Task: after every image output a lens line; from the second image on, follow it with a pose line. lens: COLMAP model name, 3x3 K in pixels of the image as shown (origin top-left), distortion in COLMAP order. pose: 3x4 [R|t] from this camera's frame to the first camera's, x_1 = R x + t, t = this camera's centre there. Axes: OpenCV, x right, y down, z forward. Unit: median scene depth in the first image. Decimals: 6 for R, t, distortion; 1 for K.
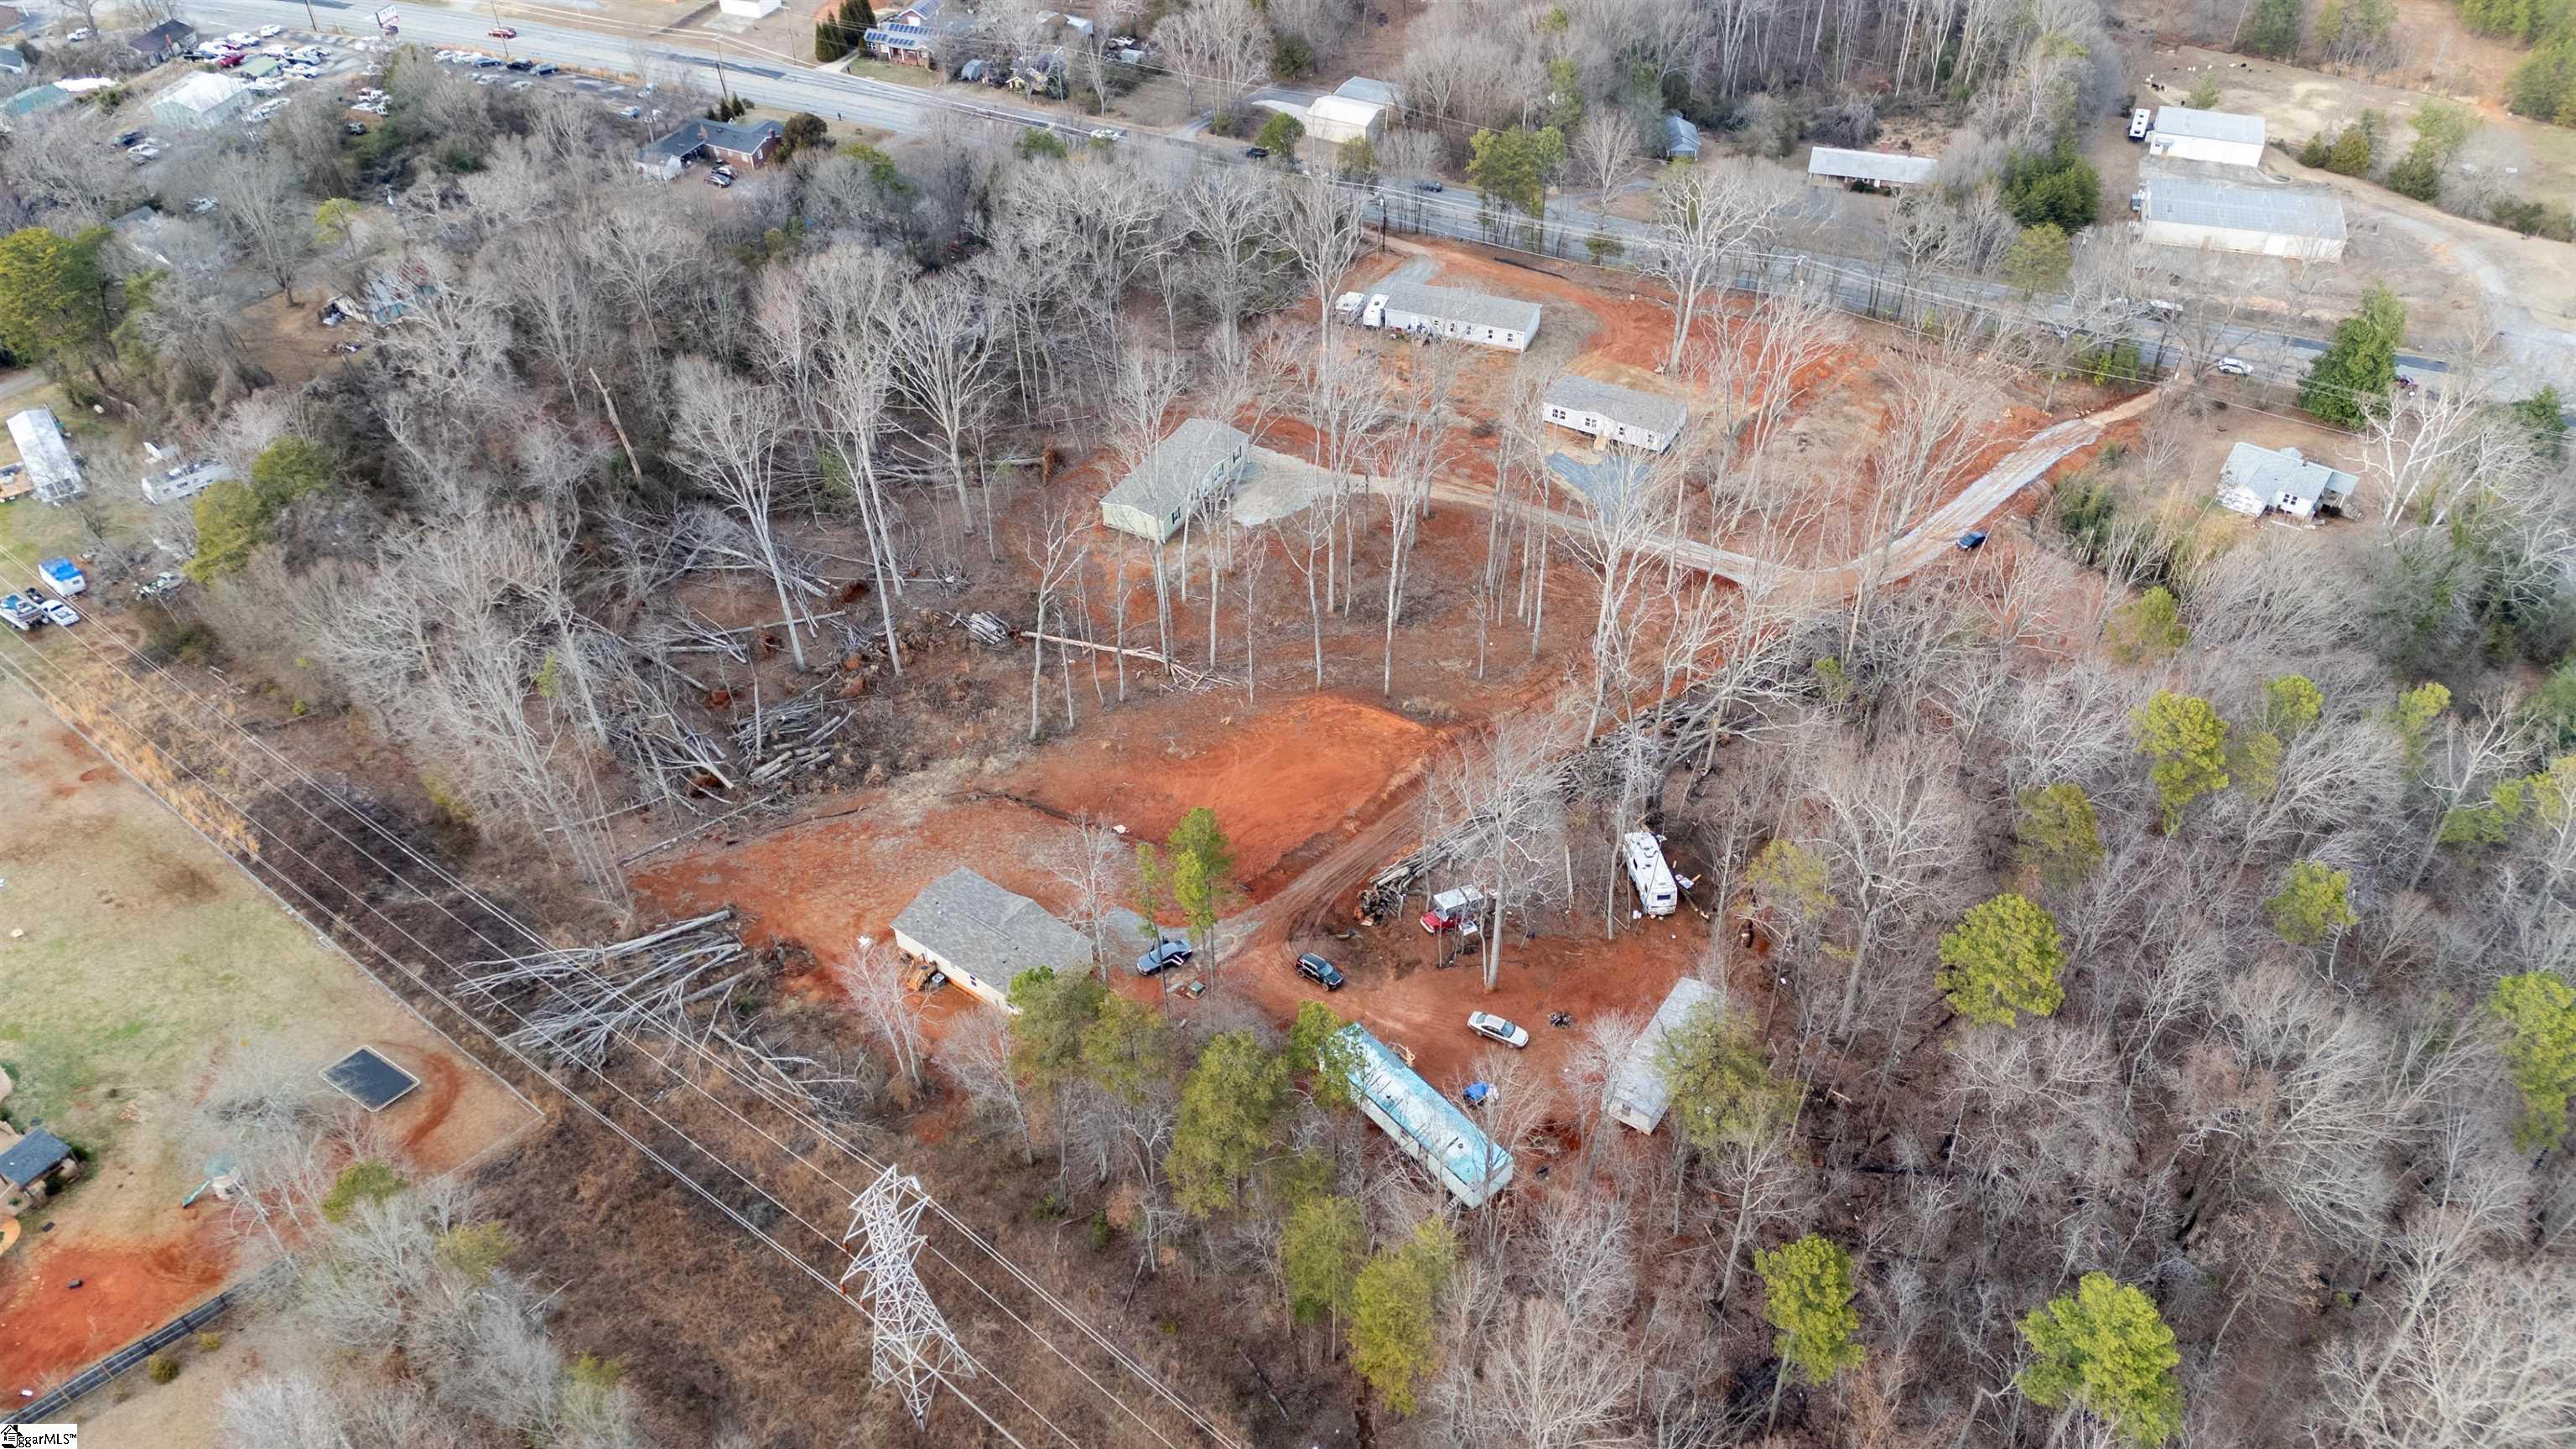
lens RADIAL K [[1881.6, 0, 1299.1], [0, 1881.6, 701.3], [0, 0, 1]] dist [0.048563, -0.037424]
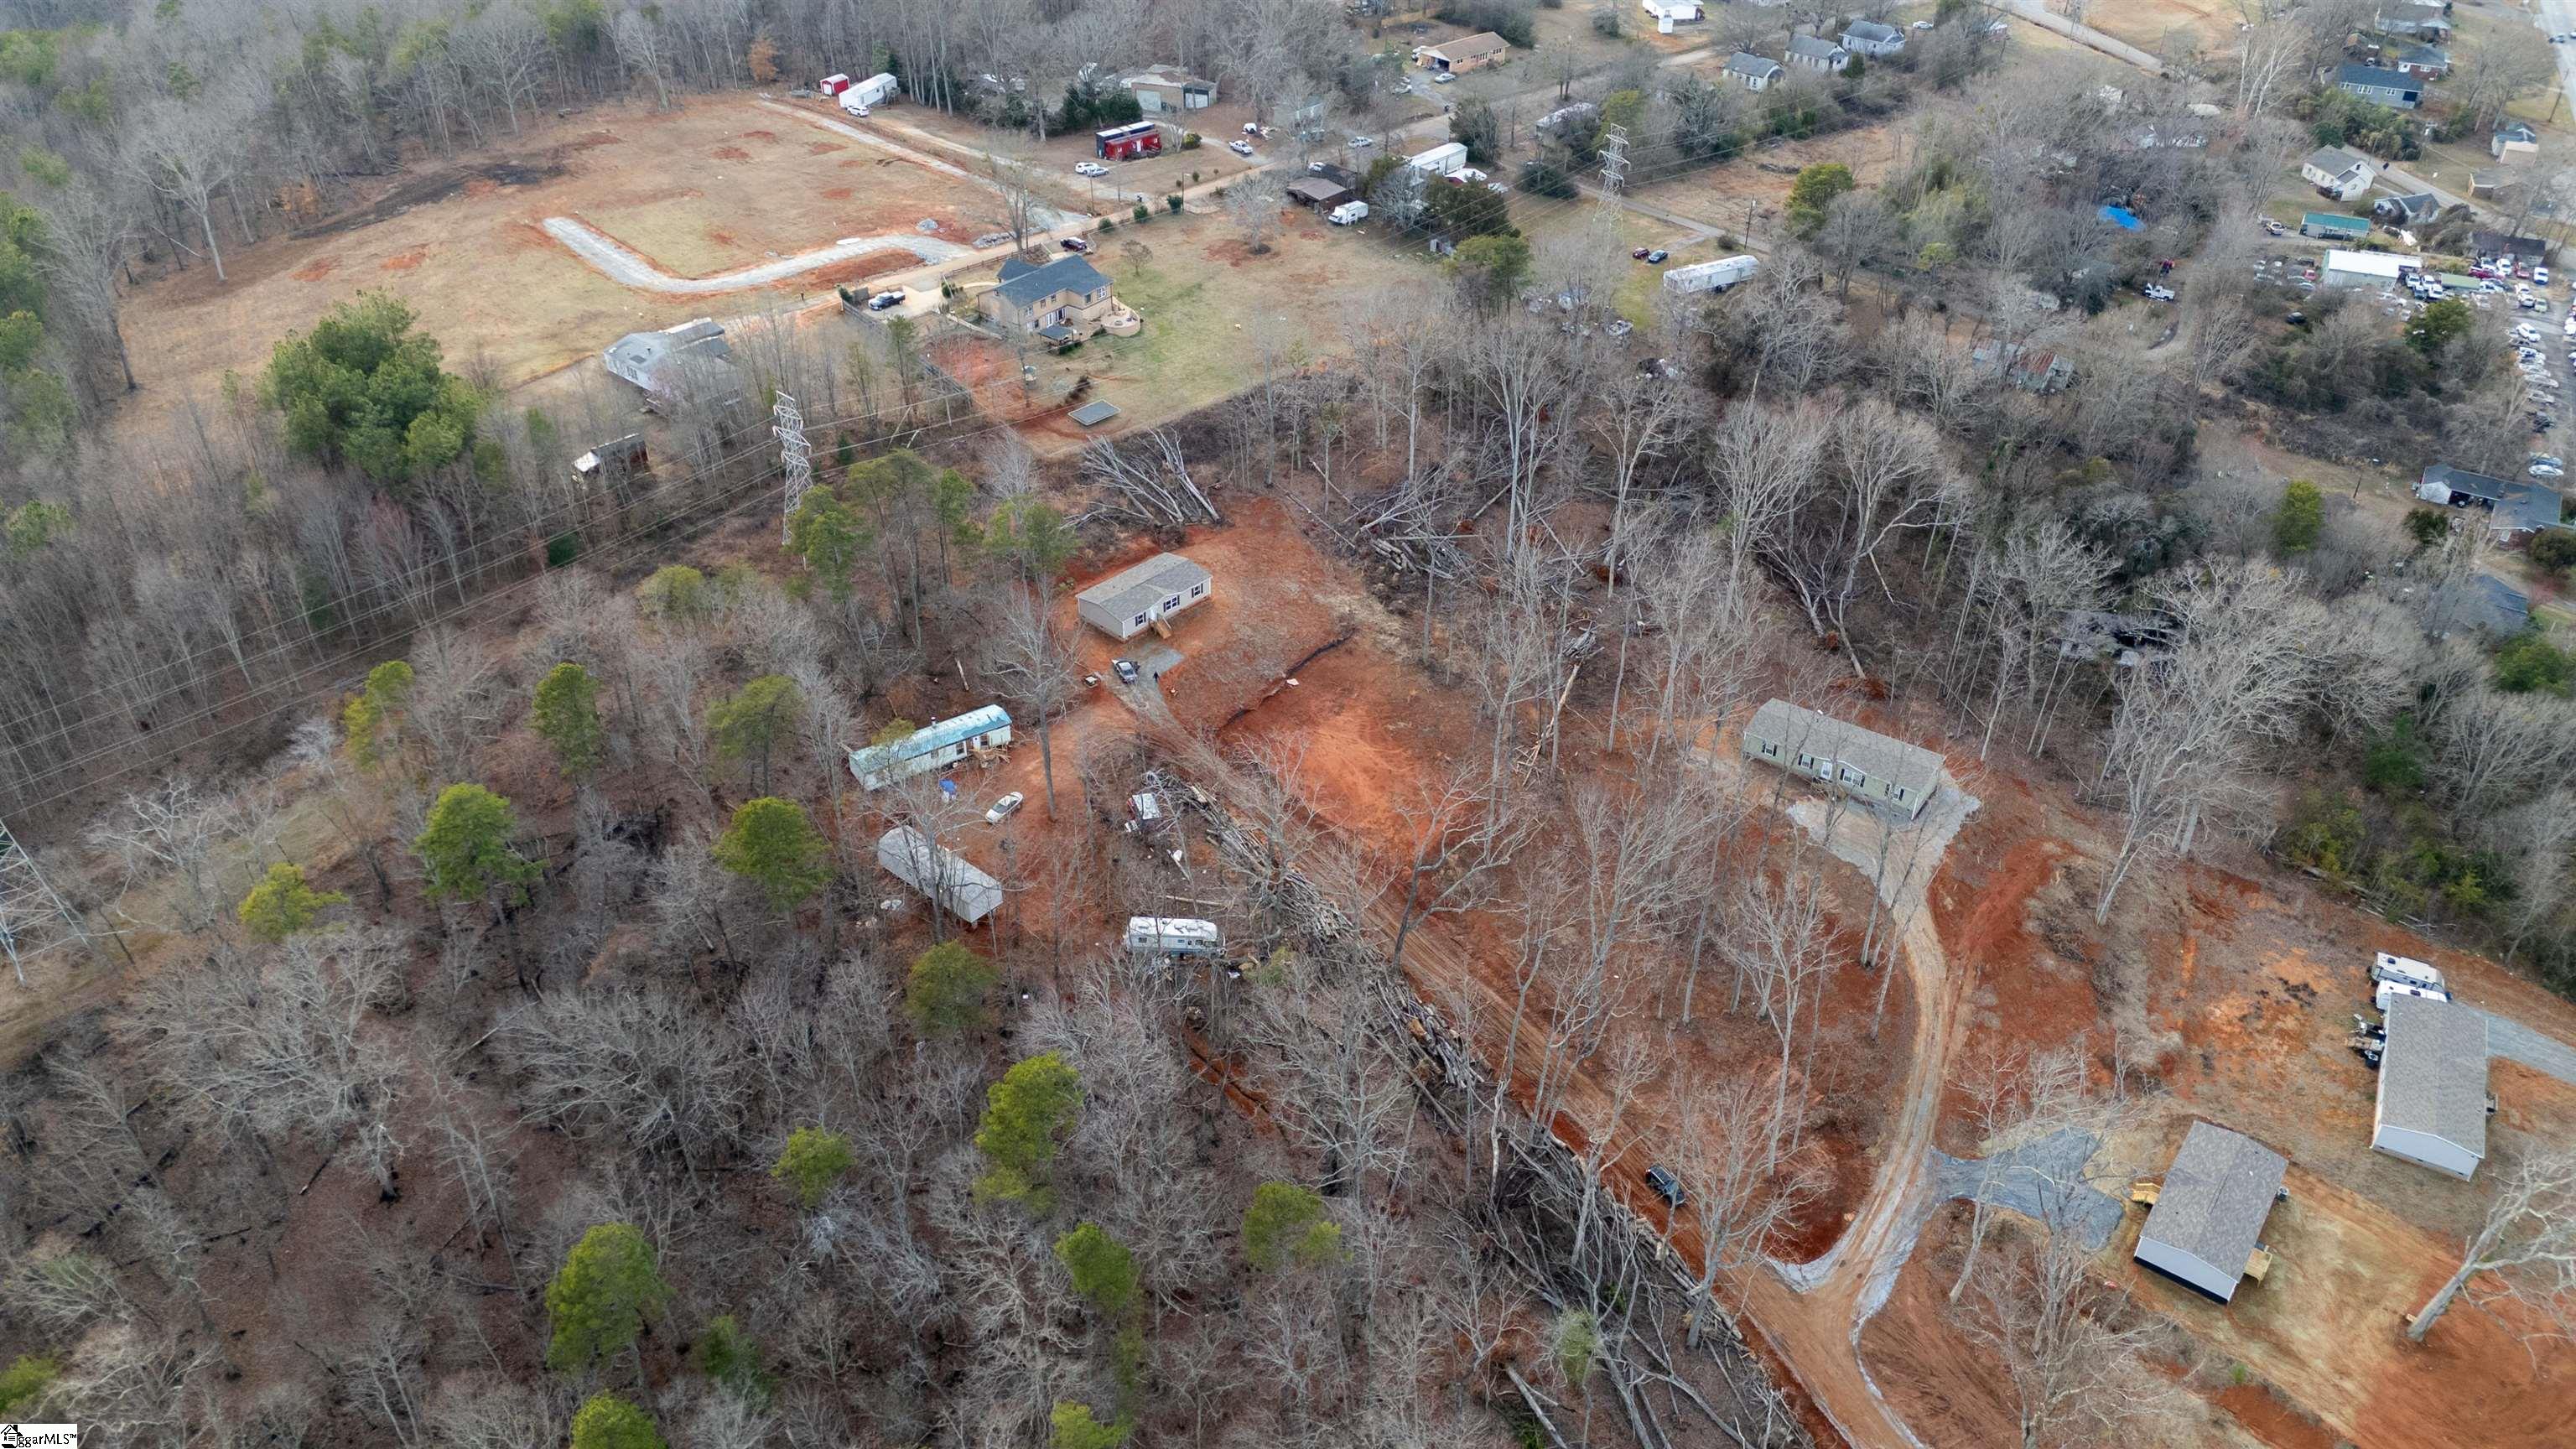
lens RADIAL K [[1881.6, 0, 1276.8], [0, 1881.6, 720.2], [0, 0, 1]] dist [0.048563, -0.037424]
pose [[-0.121378, 0.572933, -0.810565, 0.923732], [-0.638379, 0.580259, 0.505739, -0.537361], [0.760092, 0.578833, 0.295317, 0.595345]]
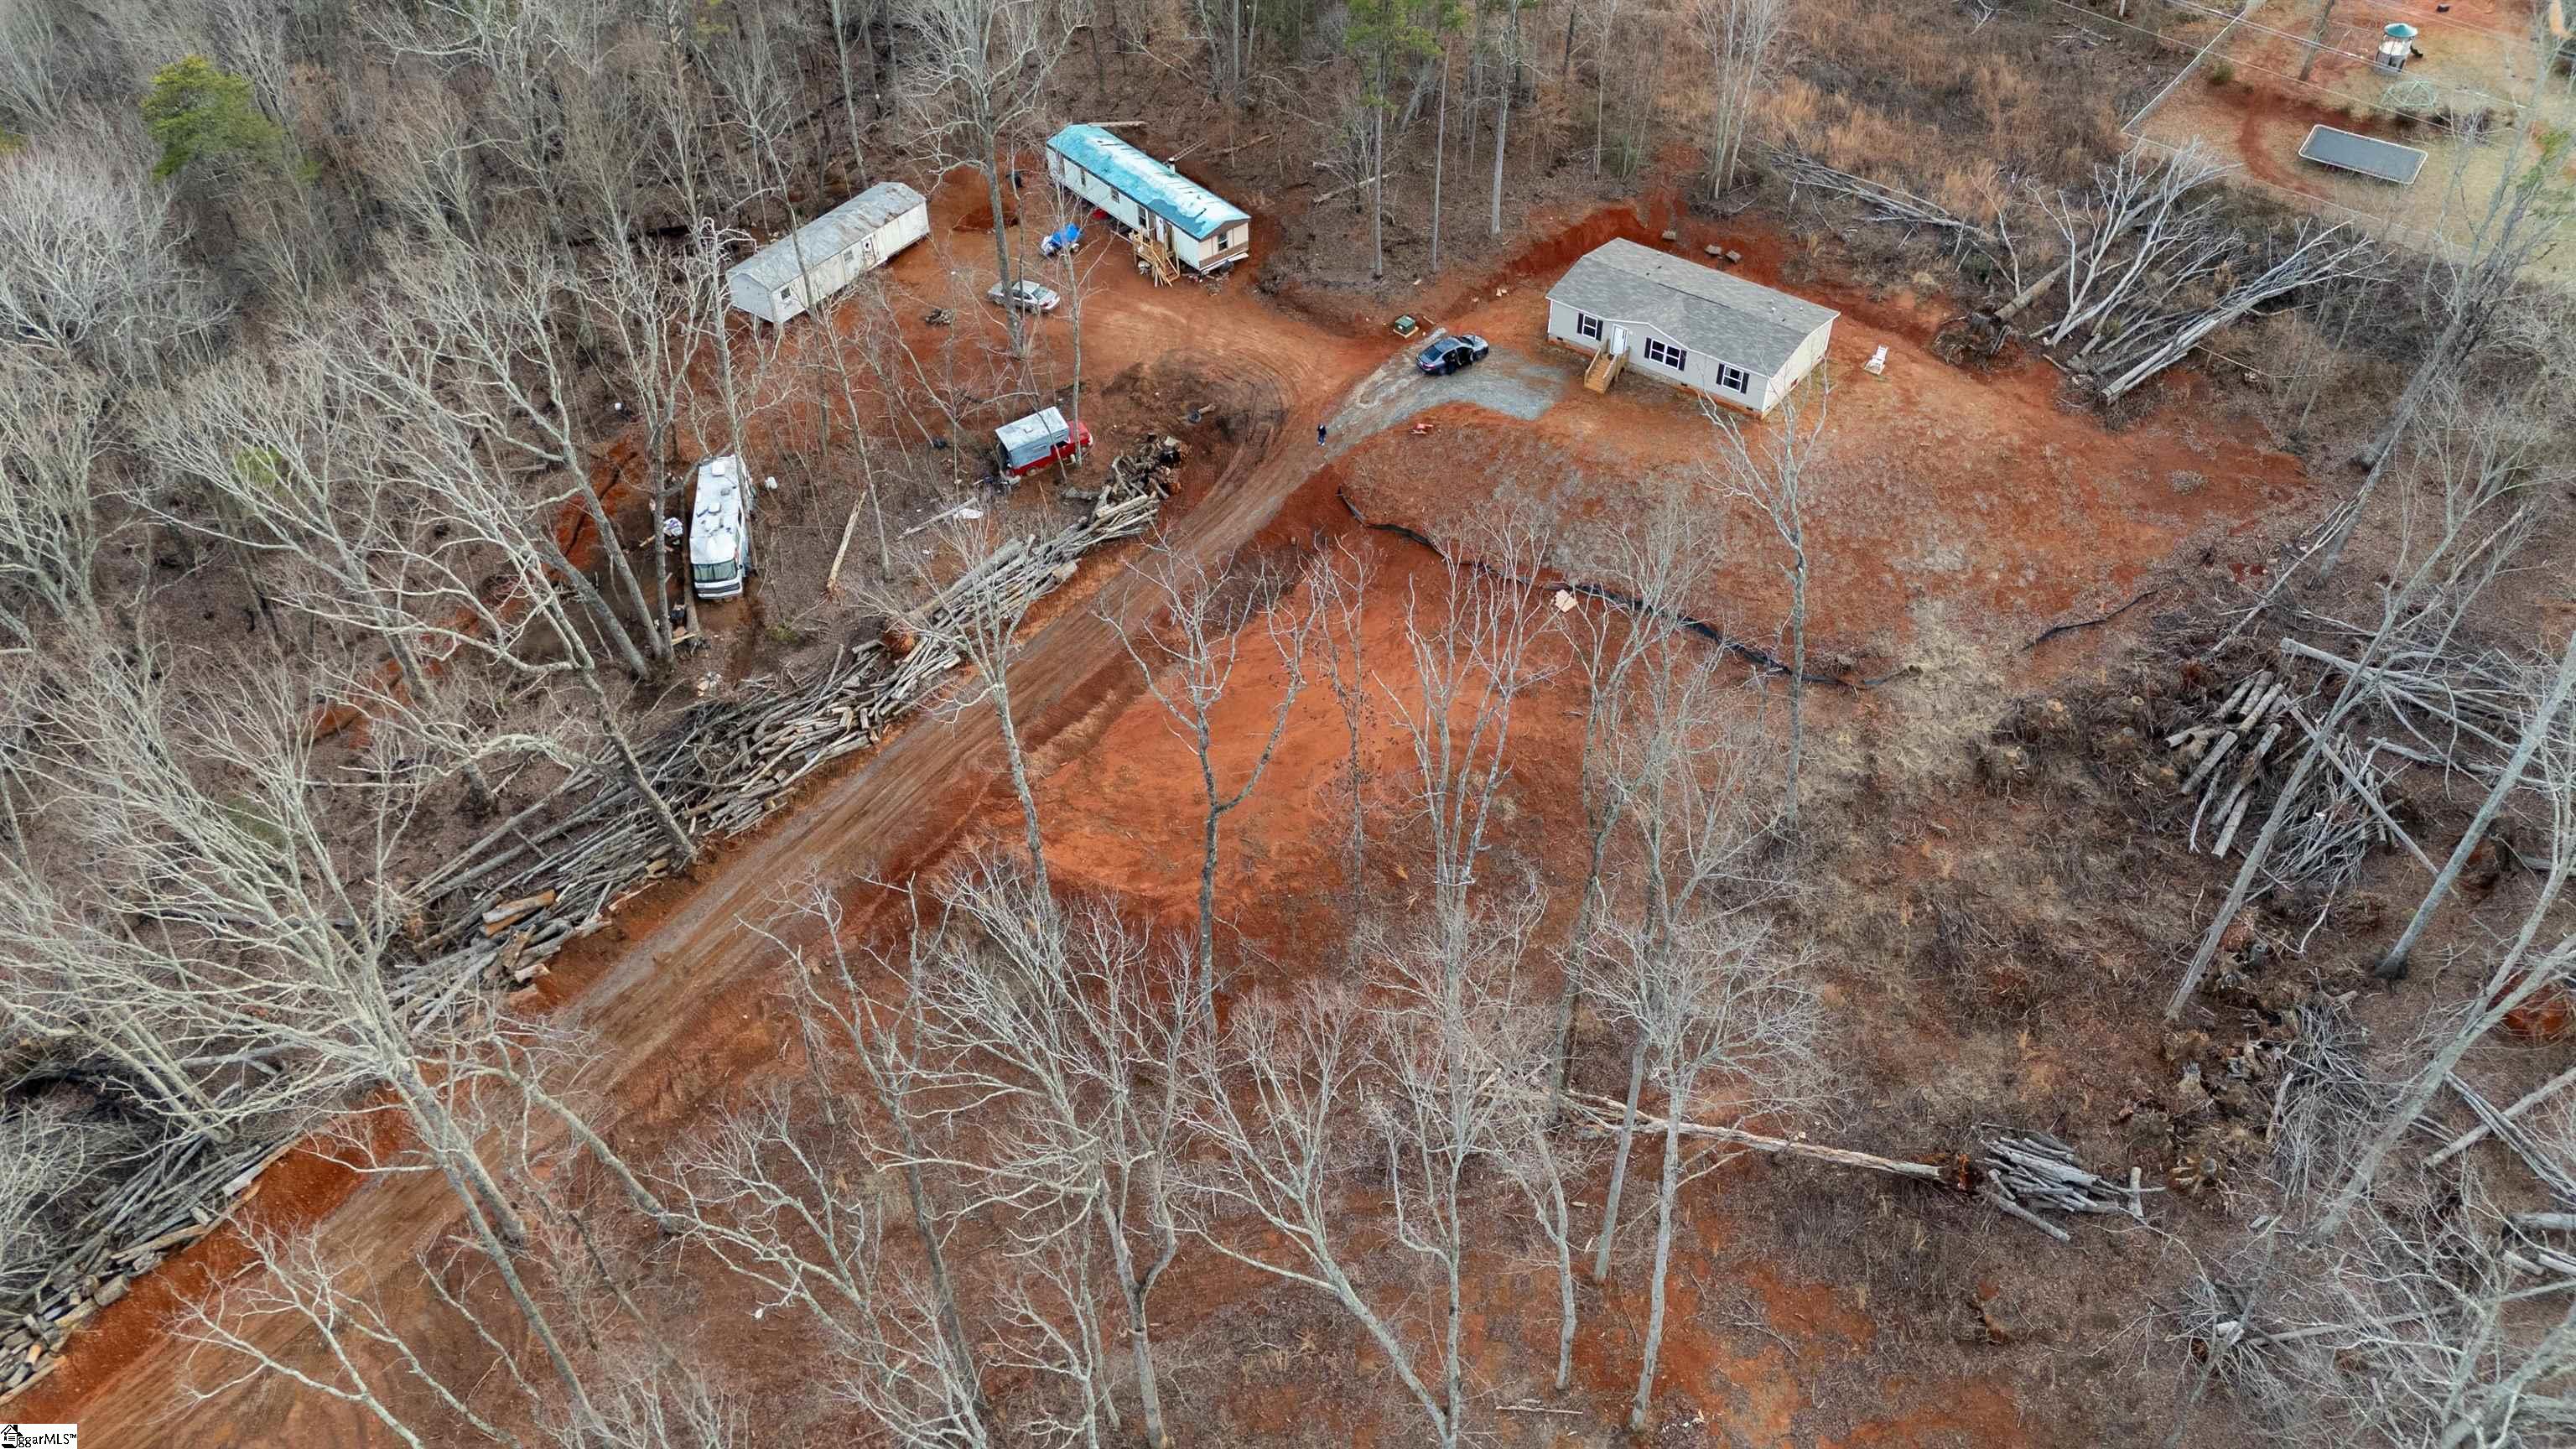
lens RADIAL K [[1881.6, 0, 1295.9], [0, 1881.6, 726.2], [0, 0, 1]] dist [0.048563, -0.037424]
pose [[-0.999675, 0.010208, 0.023367, -0.022493], [0.024388, 0.115087, 0.993056, -0.496170], [0.007448, 0.993303, -0.115299, 1.055261]]
